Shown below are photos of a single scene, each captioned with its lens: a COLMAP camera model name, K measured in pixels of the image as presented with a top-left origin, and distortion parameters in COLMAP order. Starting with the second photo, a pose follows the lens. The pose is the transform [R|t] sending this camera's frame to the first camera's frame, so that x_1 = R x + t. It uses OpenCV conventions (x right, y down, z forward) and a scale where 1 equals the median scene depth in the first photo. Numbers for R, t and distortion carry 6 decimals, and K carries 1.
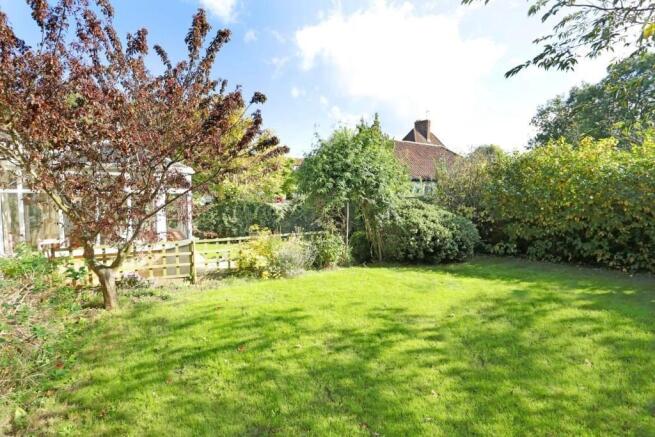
lens RADIAL K [[321.0, 0, 325.2], [0, 321.0, 218.1], [0, 0, 1]] dist [-0.004822, 0.000705]
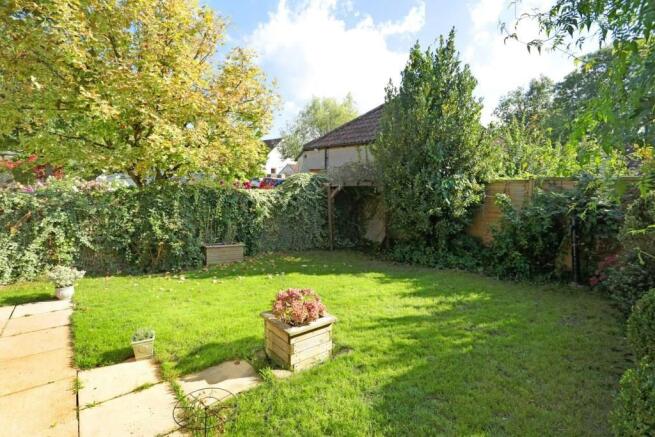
lens RADIAL K [[321.0, 0, 331.0], [0, 321.0, 216.4], [0, 0, 1]] dist [-0.004822, 0.000705]
pose [[0.984628, -0.008999, 0.174434, -0.123915], [0.005583, 0.999783, 0.020062, -0.010491], [-0.174576, -0.018780, 0.984465, 0.436043]]
